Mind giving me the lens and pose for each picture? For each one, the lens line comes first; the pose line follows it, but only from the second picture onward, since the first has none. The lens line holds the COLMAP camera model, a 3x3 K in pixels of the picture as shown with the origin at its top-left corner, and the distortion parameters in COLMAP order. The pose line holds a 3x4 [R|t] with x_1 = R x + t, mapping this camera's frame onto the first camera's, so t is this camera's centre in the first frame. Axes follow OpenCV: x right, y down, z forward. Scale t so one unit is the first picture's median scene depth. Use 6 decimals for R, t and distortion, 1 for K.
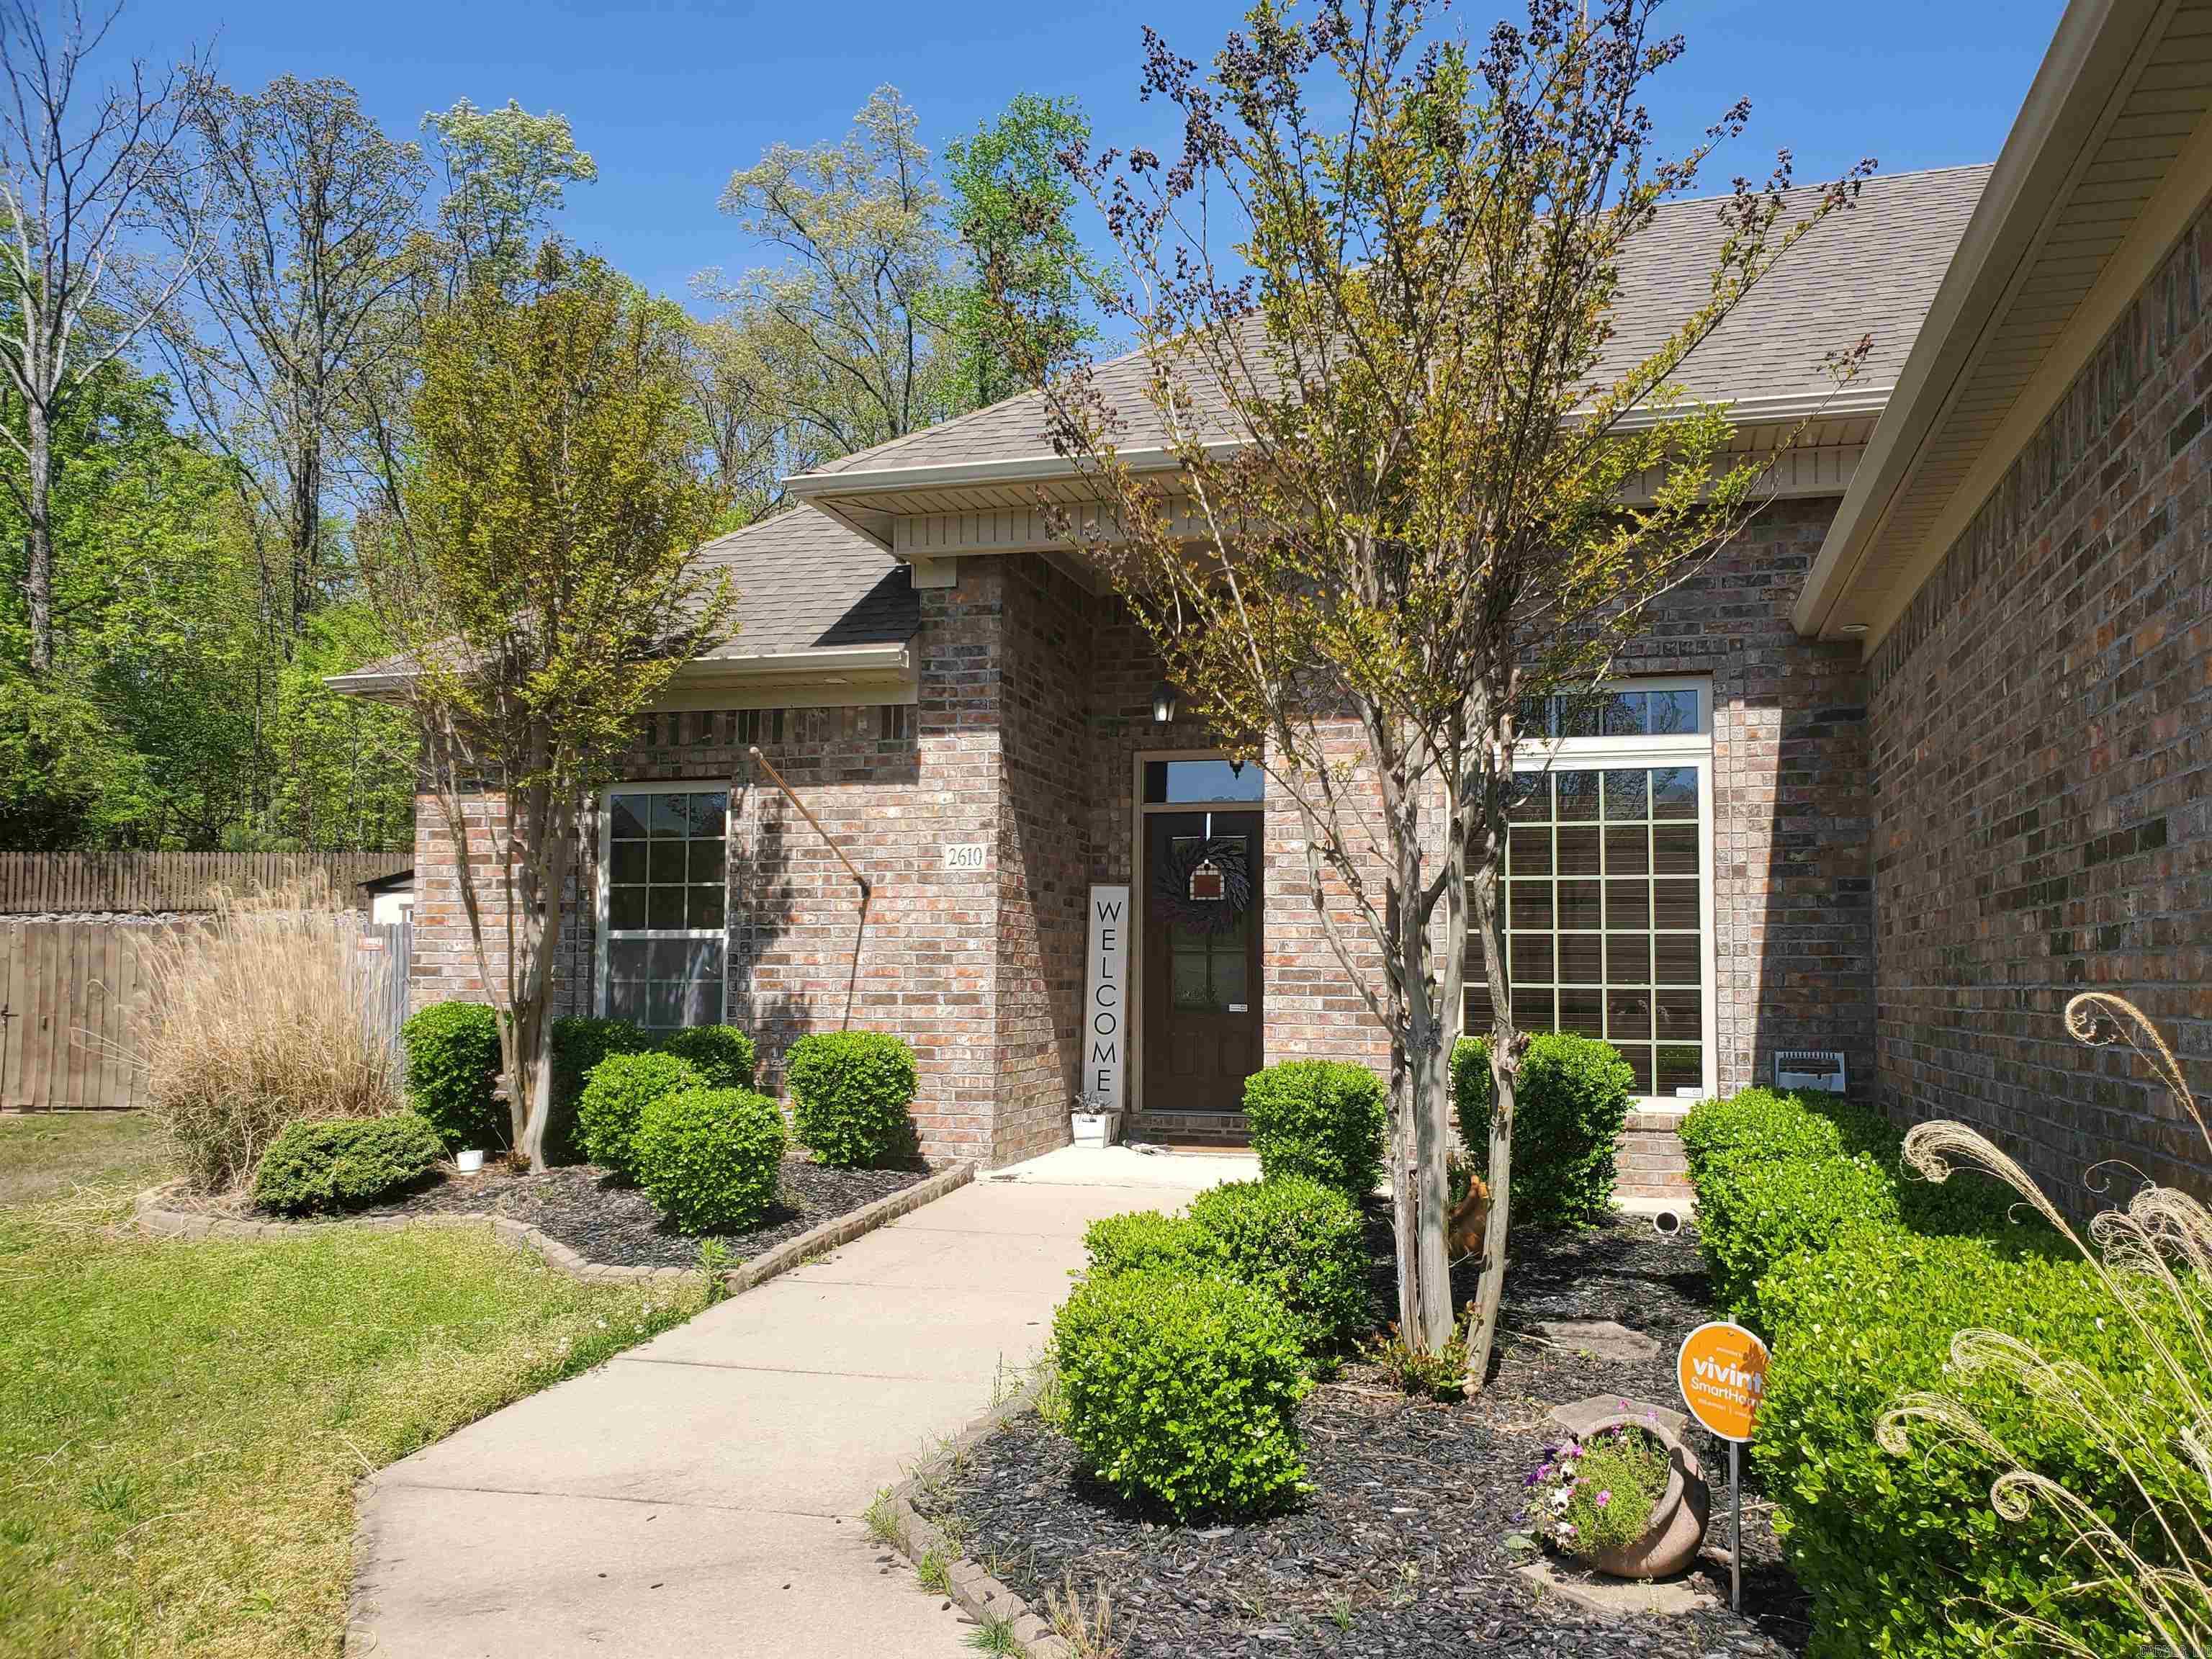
lens RADIAL K [[1702.5, 0, 1111.7], [0, 1702.5, 849.8], [0, 0, 1]] dist [0.080356, -0.193087]
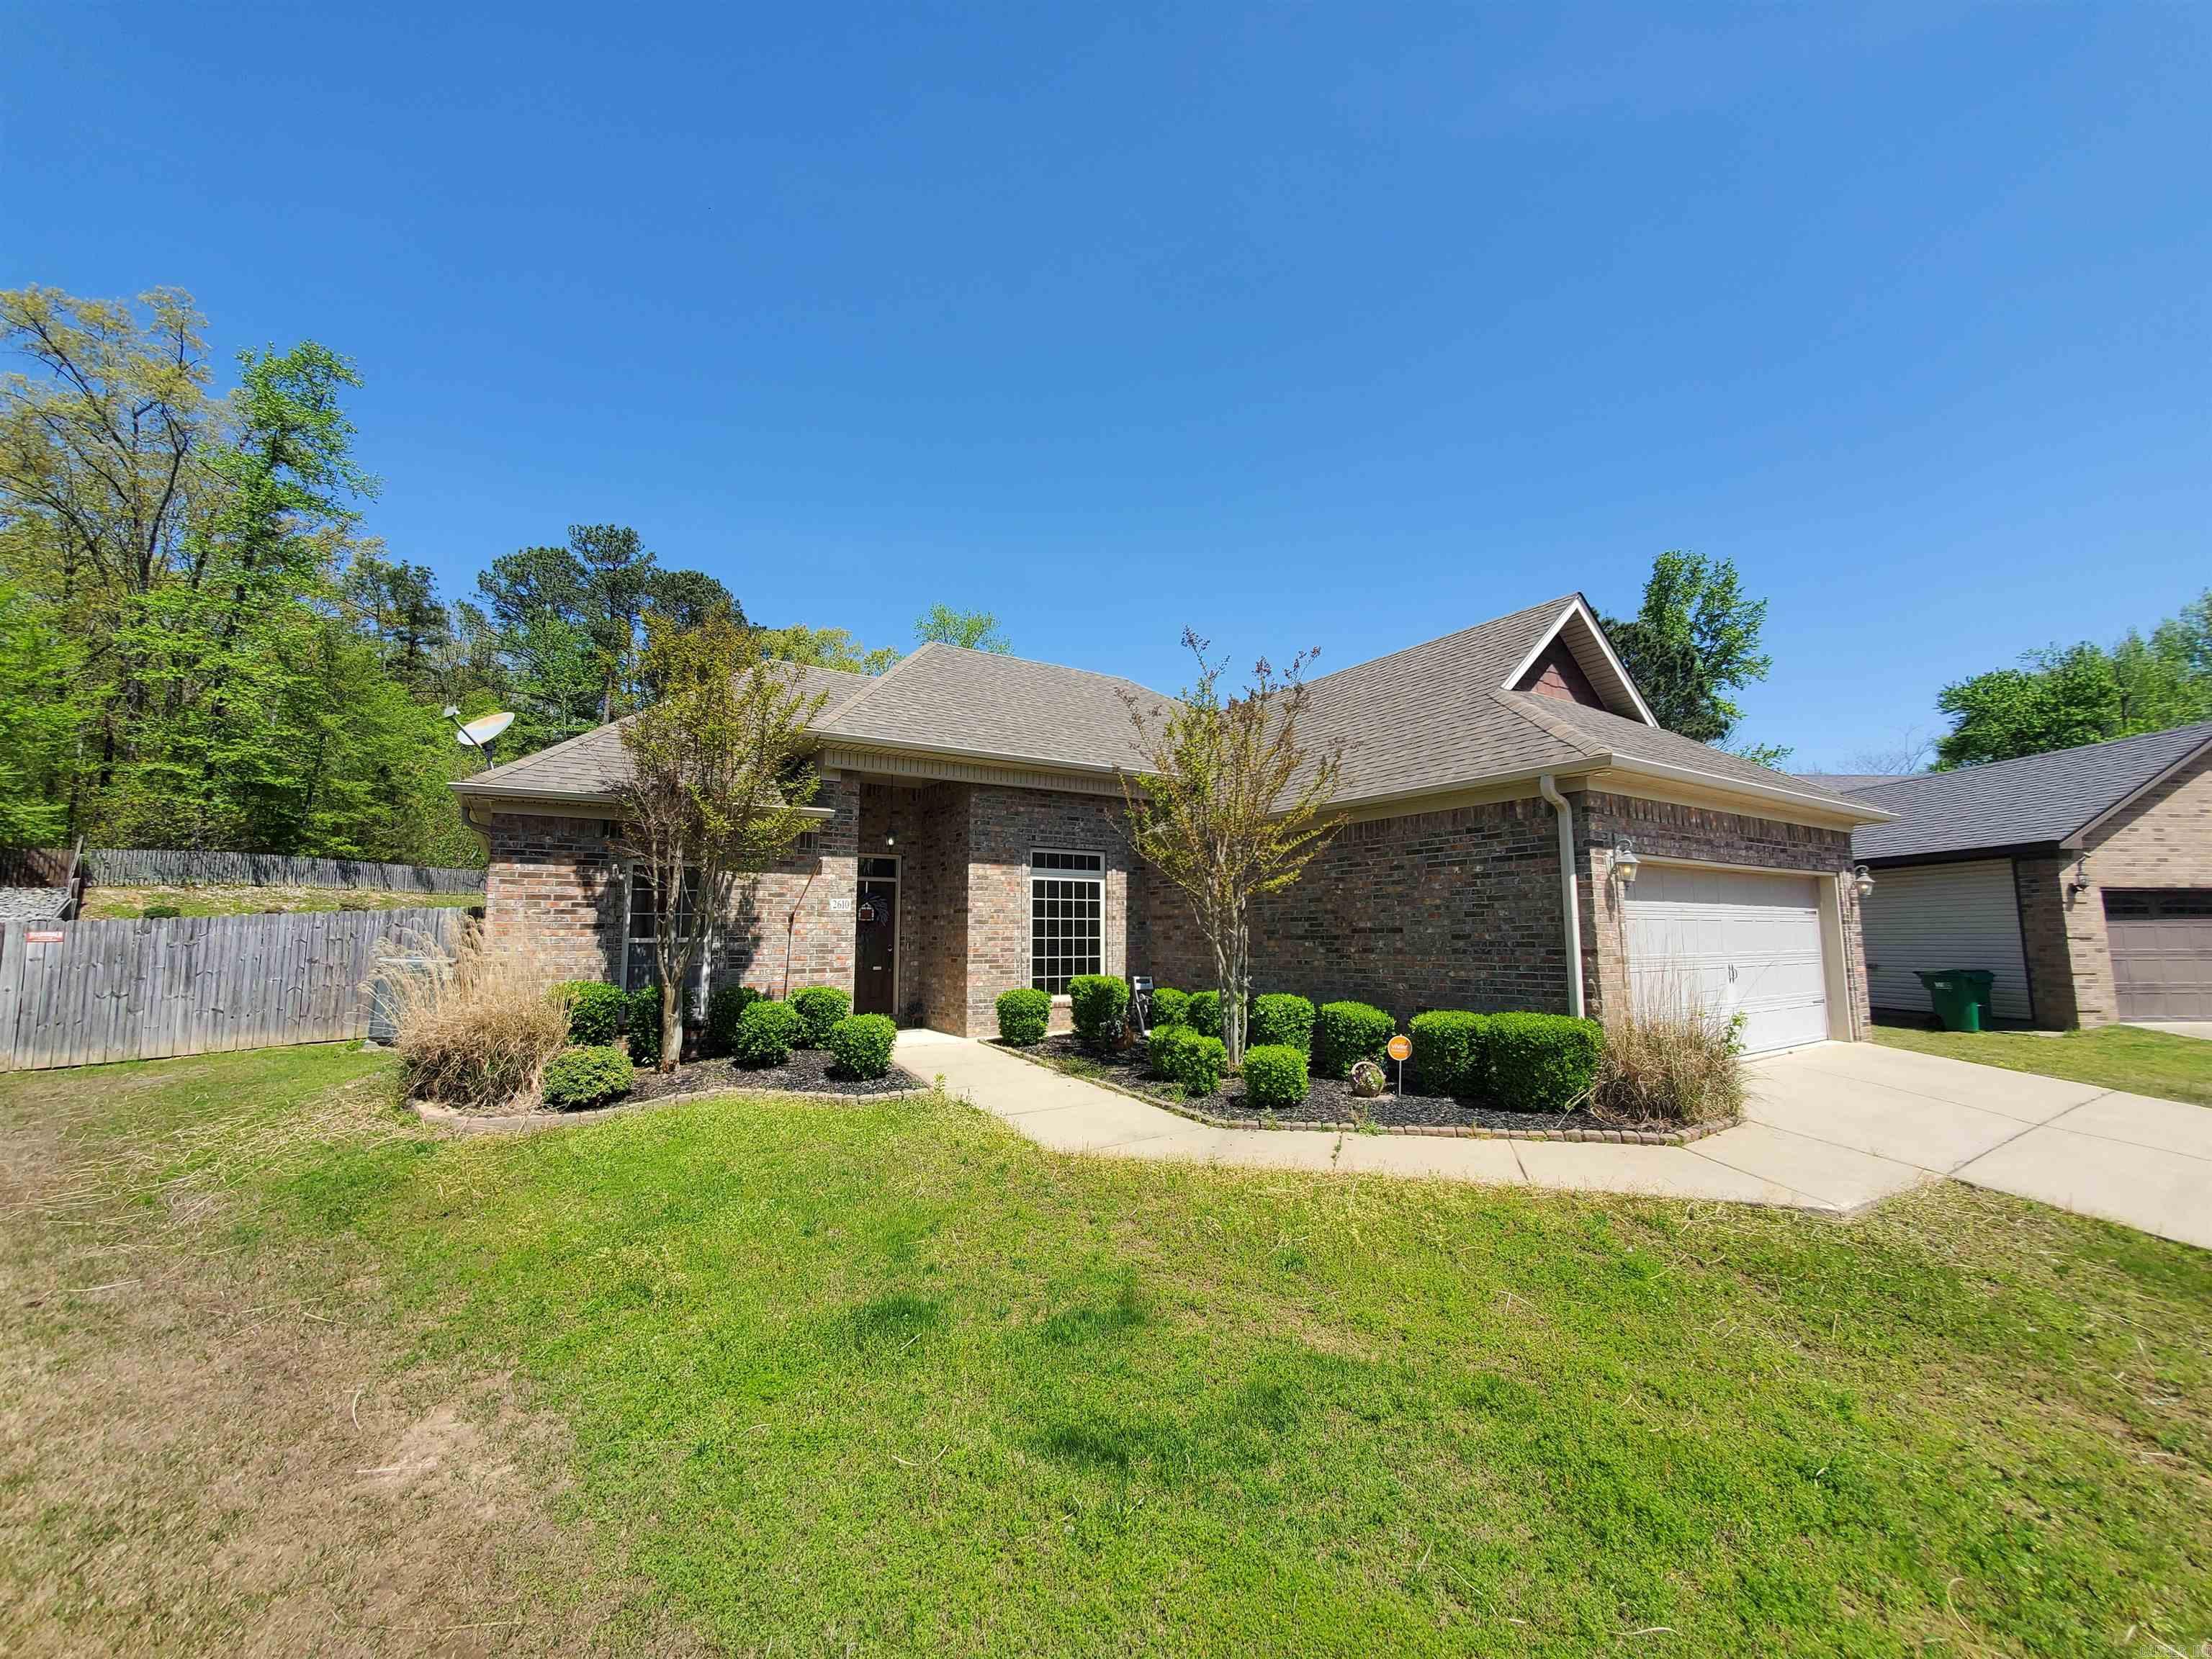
lens RADIAL K [[868.5, 0, 1097.2], [0, 868.5, 835.6], [0, 0, 1]] dist [0.005904, -0.005379]
pose [[0.650687, 0.078066, 0.755322, -0.792402], [-0.050534, 0.996948, -0.059506, -0.038012], [-0.757662, 0.000550, 0.652646, 0.013115]]
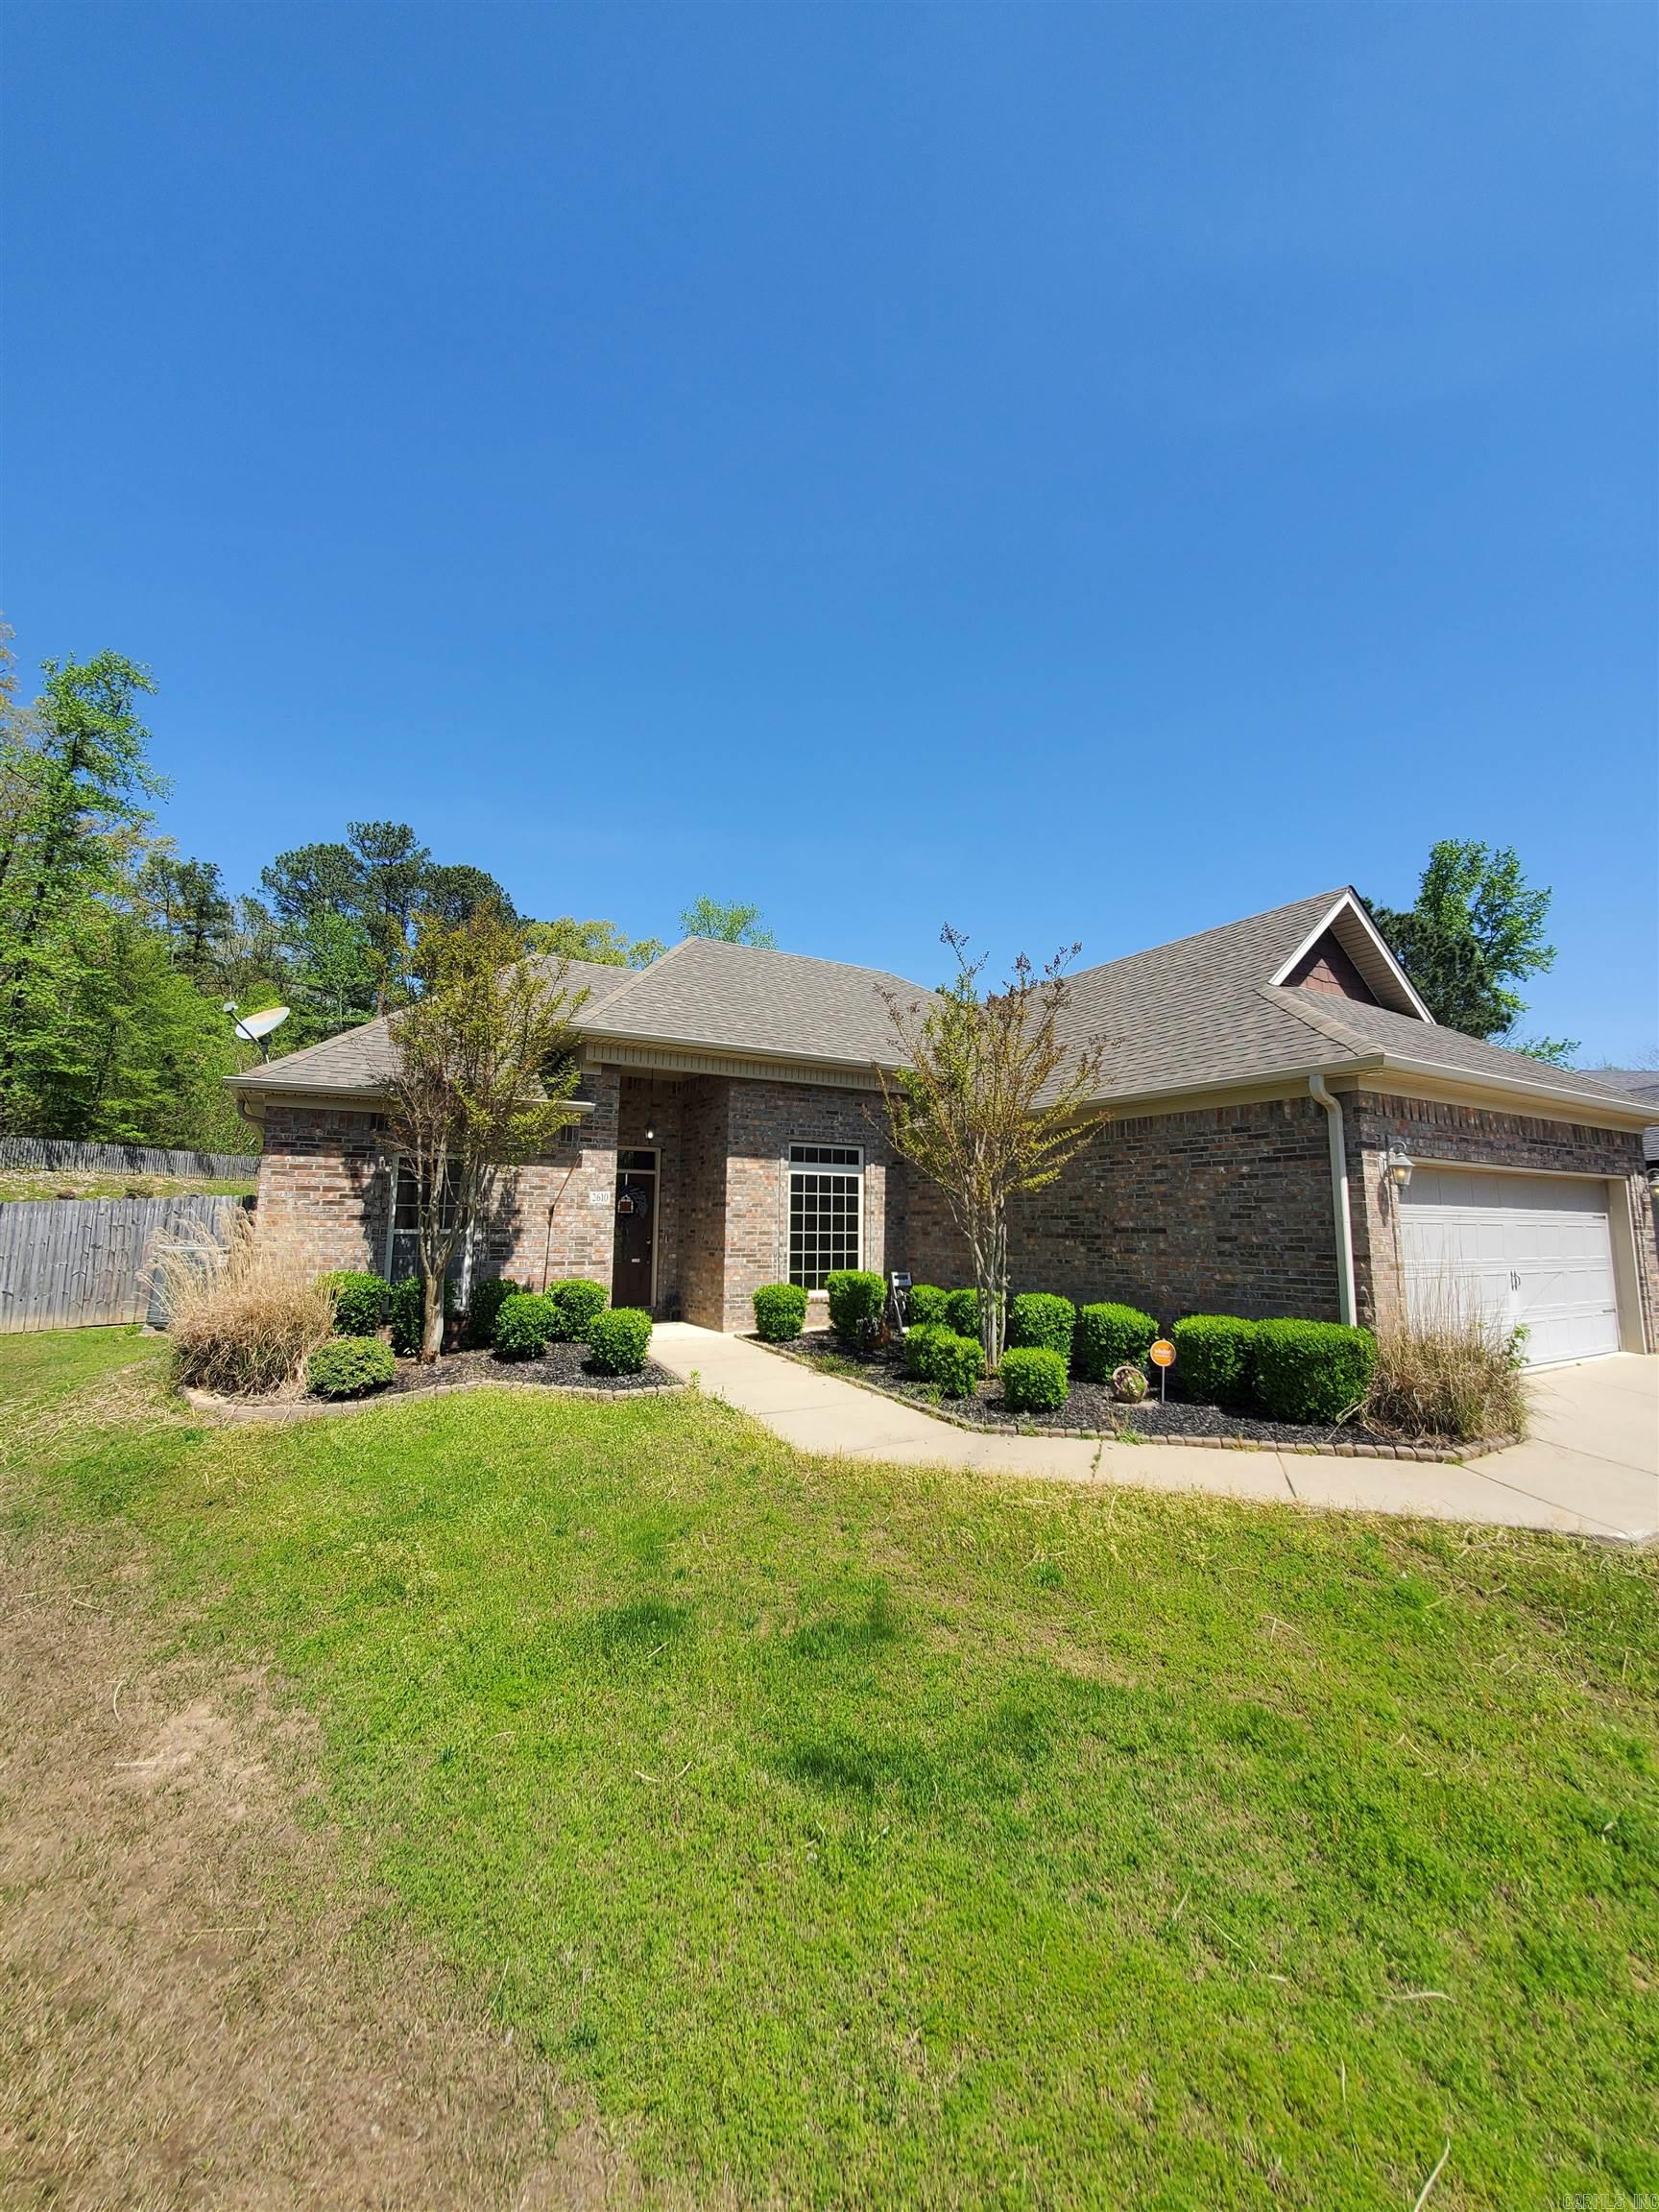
lens RADIAL K [[868.5, 0, 819.2], [0, 868.5, 1108.3], [0, 0, 1]] dist [0.005904, -0.005379]
pose [[0.683898, 0.096171, 0.723211, -0.787793], [-0.059595, 0.995325, -0.076001, -0.046943], [-0.727140, 0.008877, 0.686432, 0.010593]]
